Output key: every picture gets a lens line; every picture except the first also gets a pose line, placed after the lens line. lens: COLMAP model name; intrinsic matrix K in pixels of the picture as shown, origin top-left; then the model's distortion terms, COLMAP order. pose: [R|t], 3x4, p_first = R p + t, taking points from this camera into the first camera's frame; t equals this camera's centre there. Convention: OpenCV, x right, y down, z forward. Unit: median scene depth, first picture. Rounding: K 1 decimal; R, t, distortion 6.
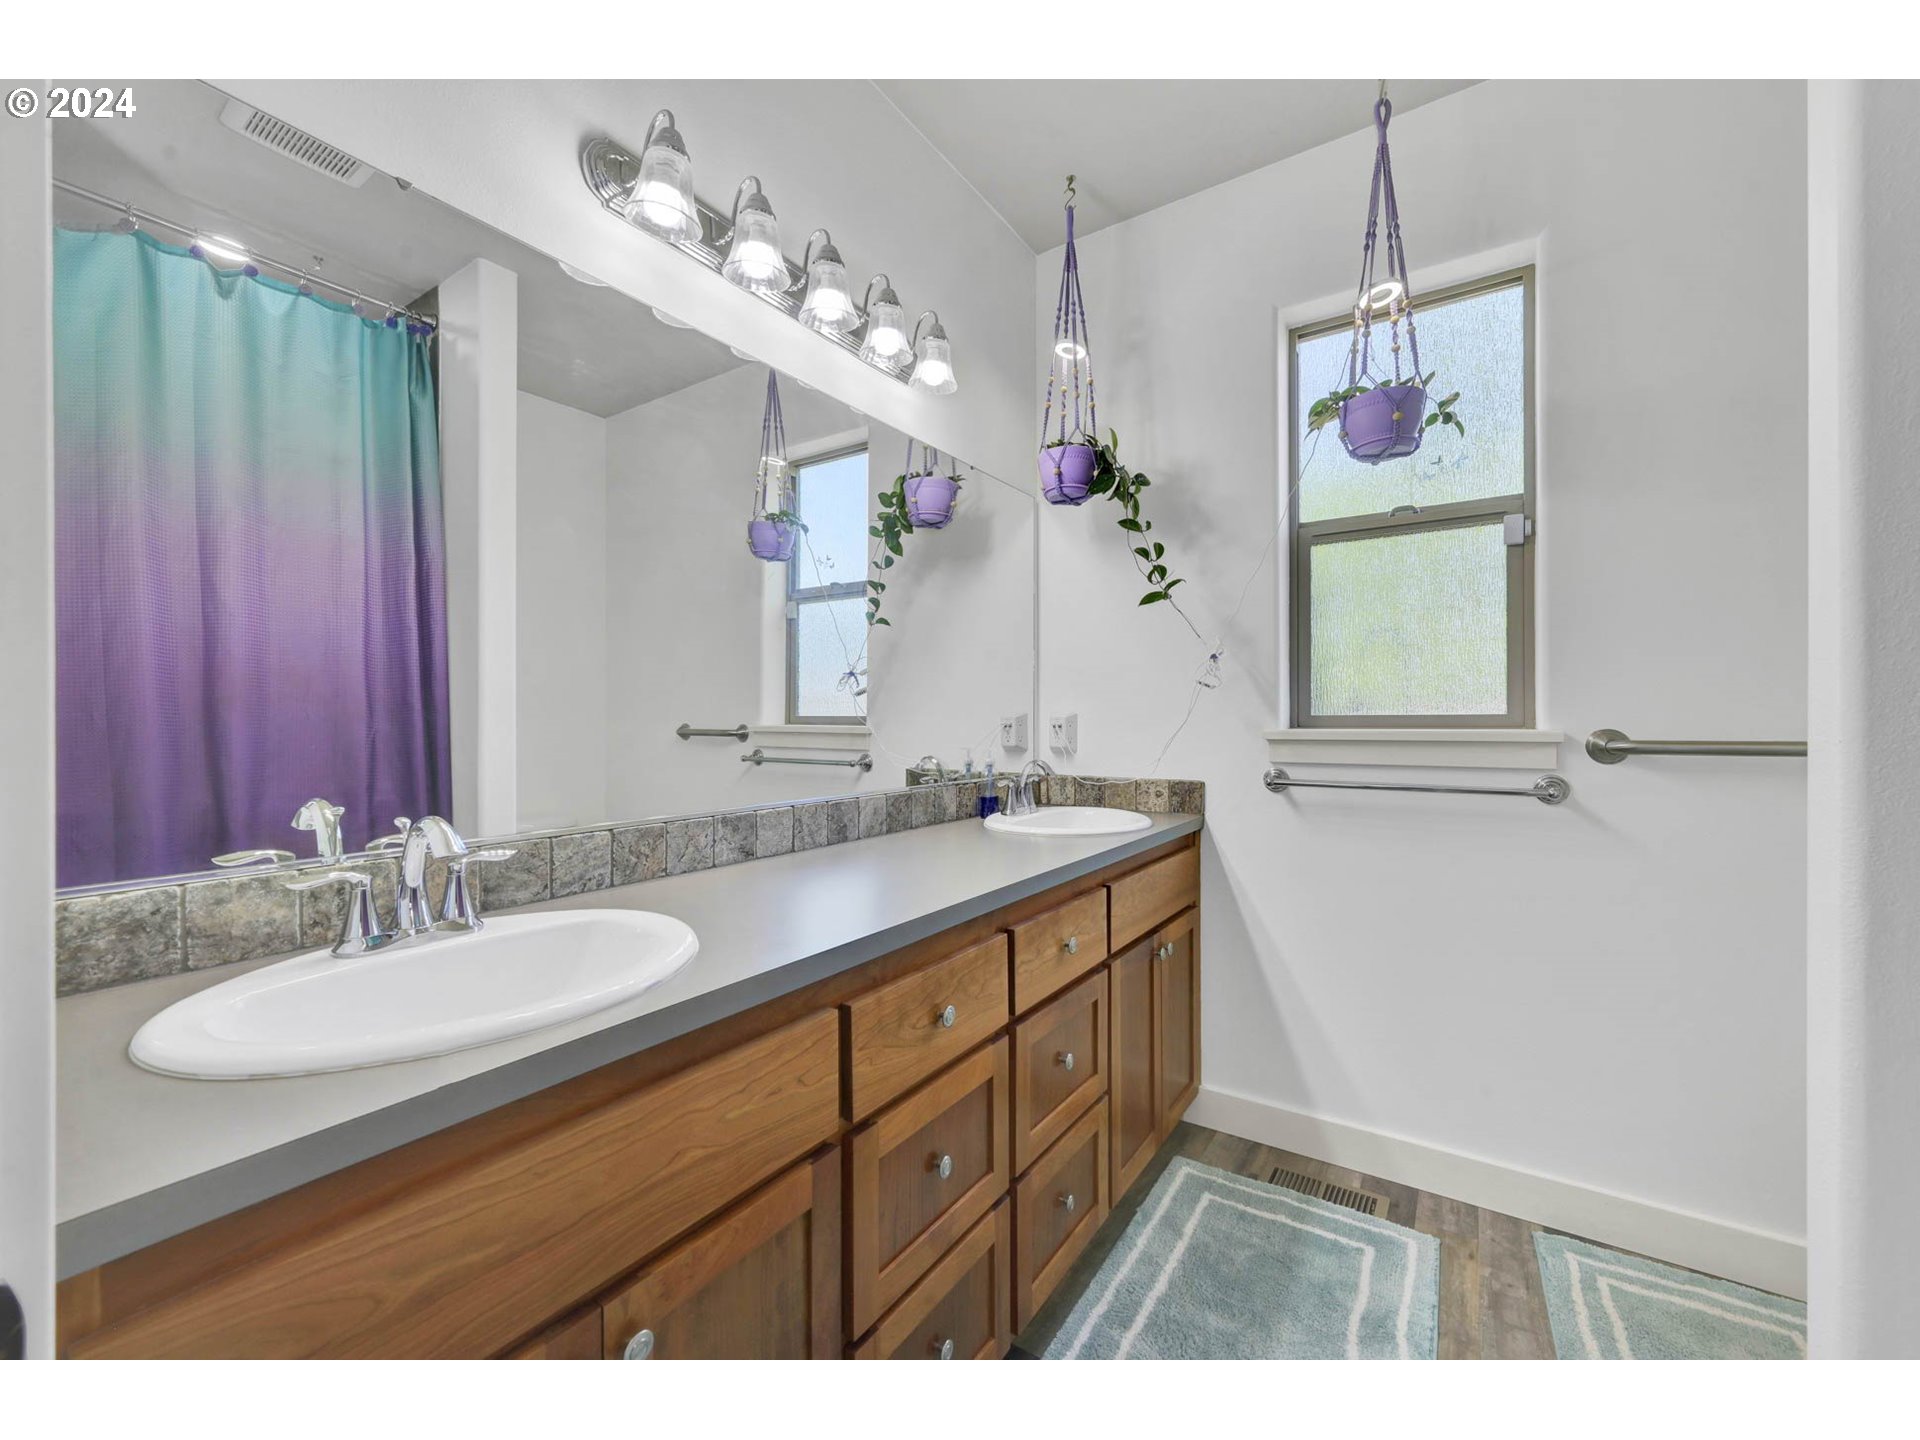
lens RADIAL K [[770.2, 0, 955.5], [0, 770.2, 720.6], [0, 0, 1]] dist [-0.001592, 0.000996]
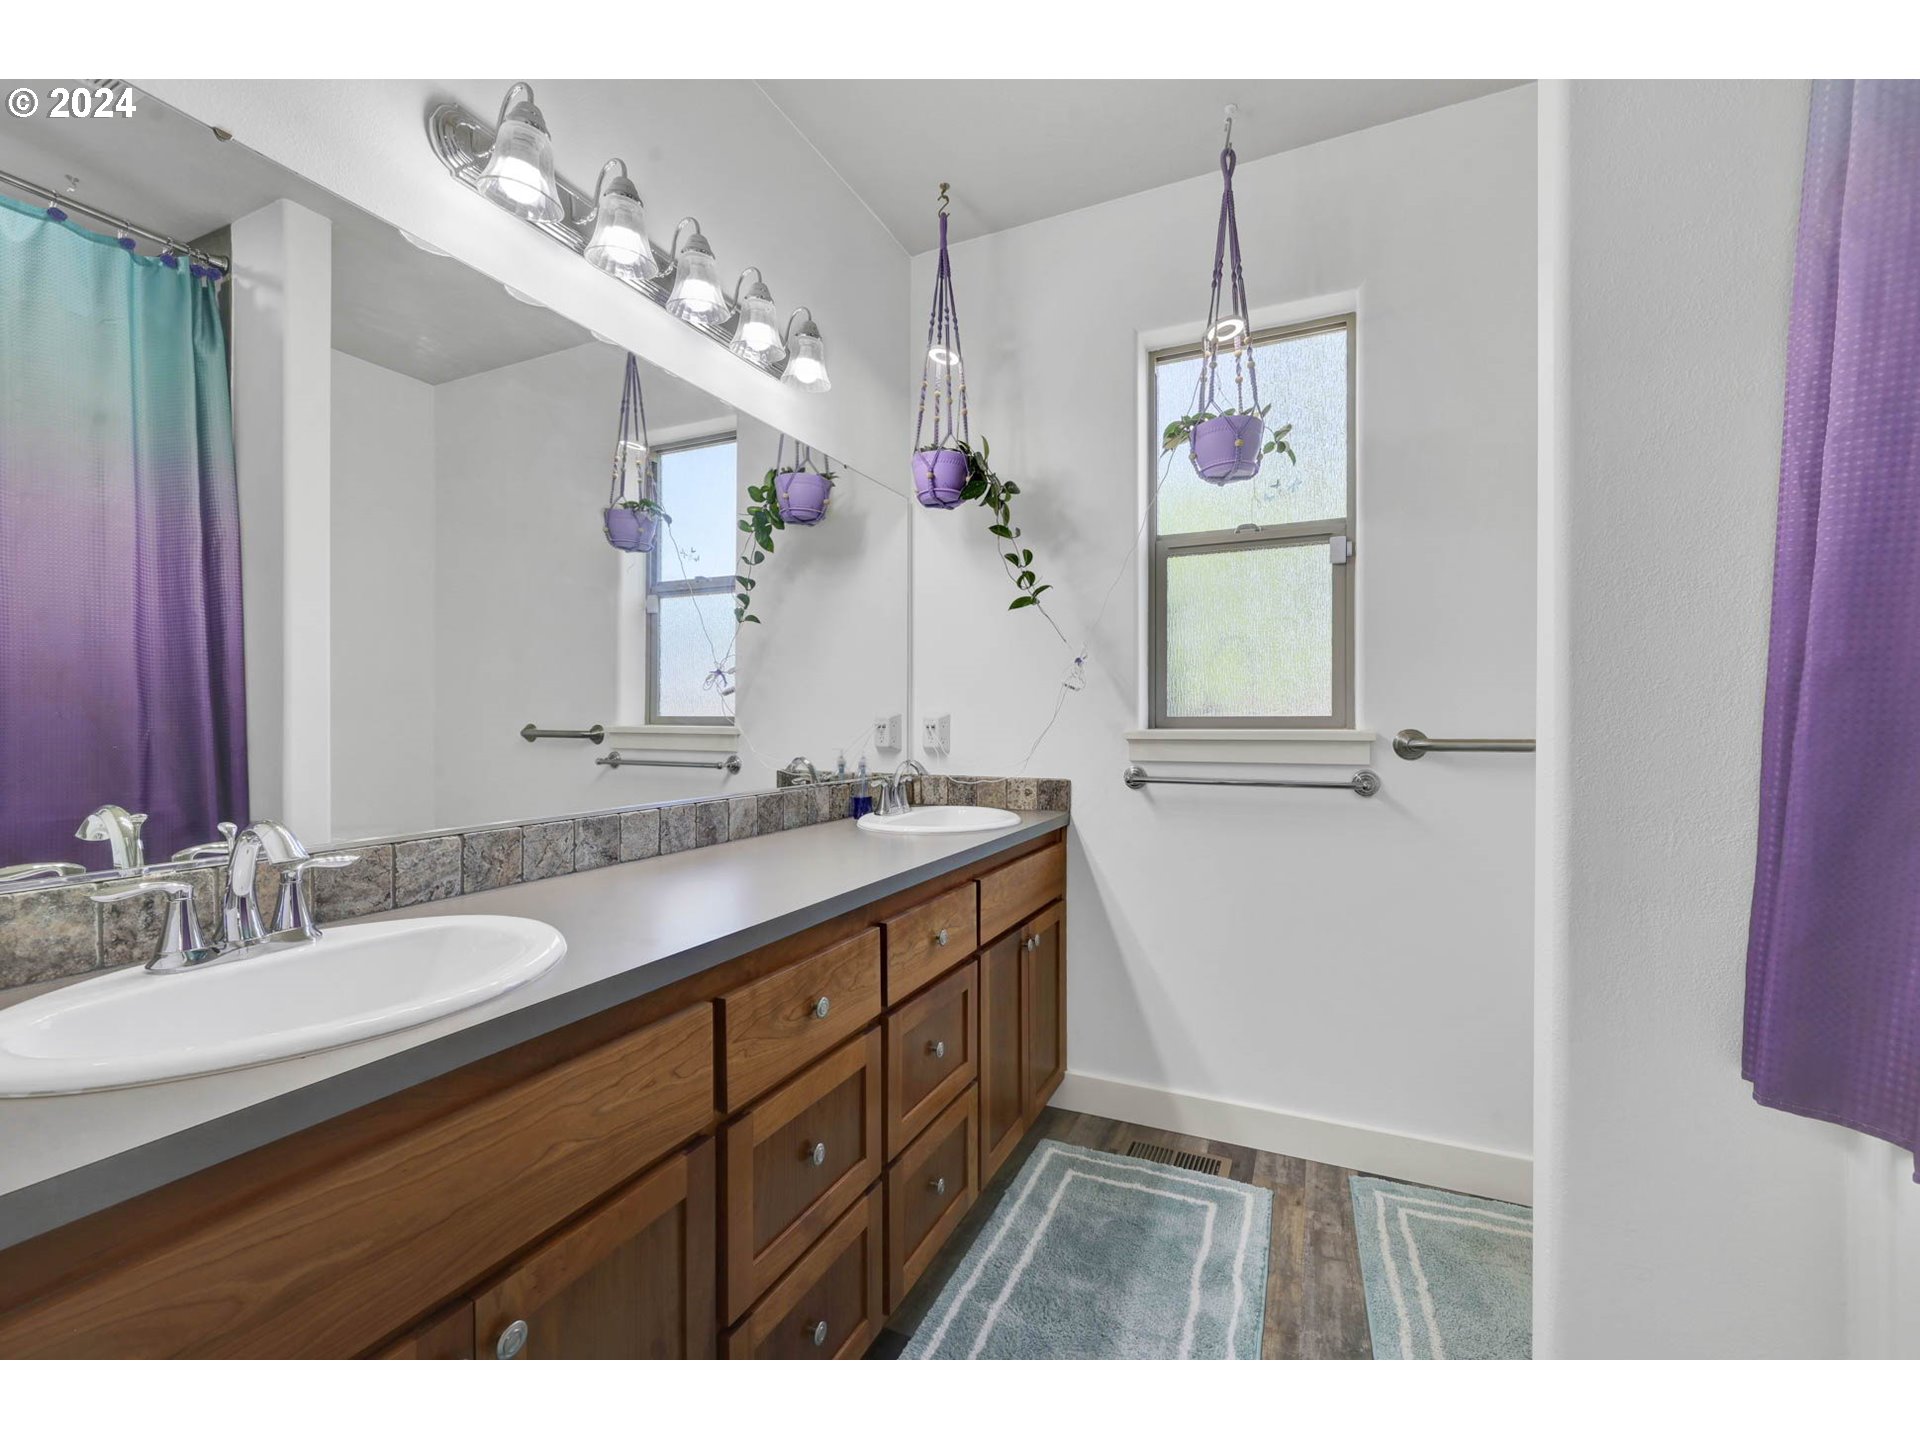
lens RADIAL K [[790.3, 0, 962.4], [0, 790.3, 726.5], [0, 0, 1]] dist [-0.002099, 0.000617]
pose [[0.985794, 0.000694, 0.167958, -0.001018], [-0.001686, 0.999982, 0.005766, 0.001104], [-0.167951, -0.005967, 0.985777, -0.036340]]
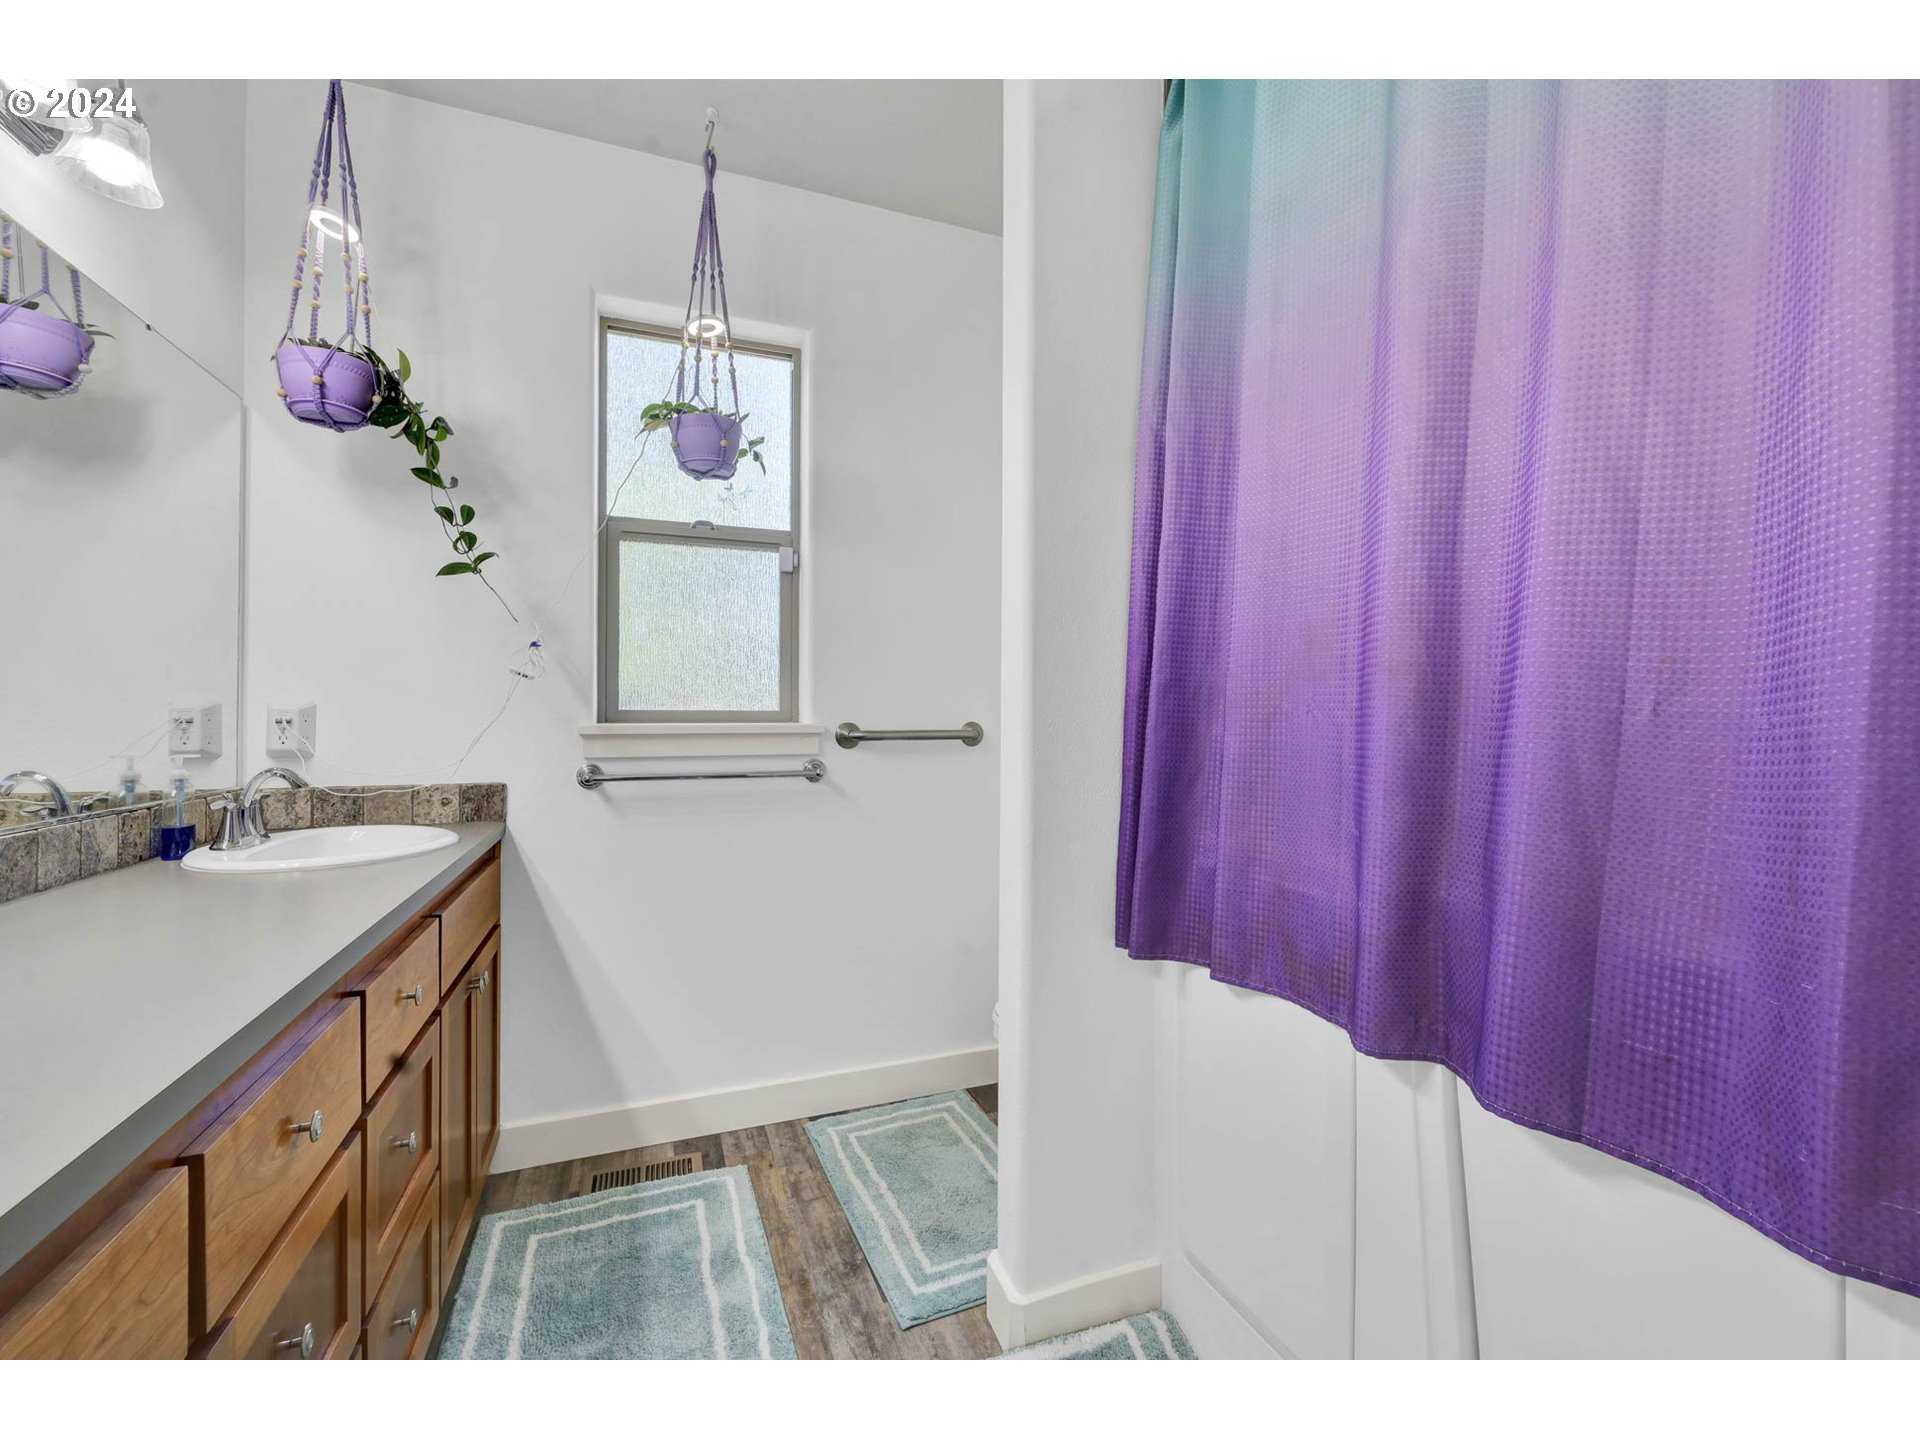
lens RADIAL K [[790.3, 0, 977.9], [0, 790.3, 715.2], [0, 0, 1]] dist [-0.002099, 0.000617]
pose [[0.565888, 0.003775, 0.824474, -0.143112], [-0.003730, 0.999991, -0.002019, 0.000312], [-0.824474, -0.001933, 0.565897, 0.040952]]
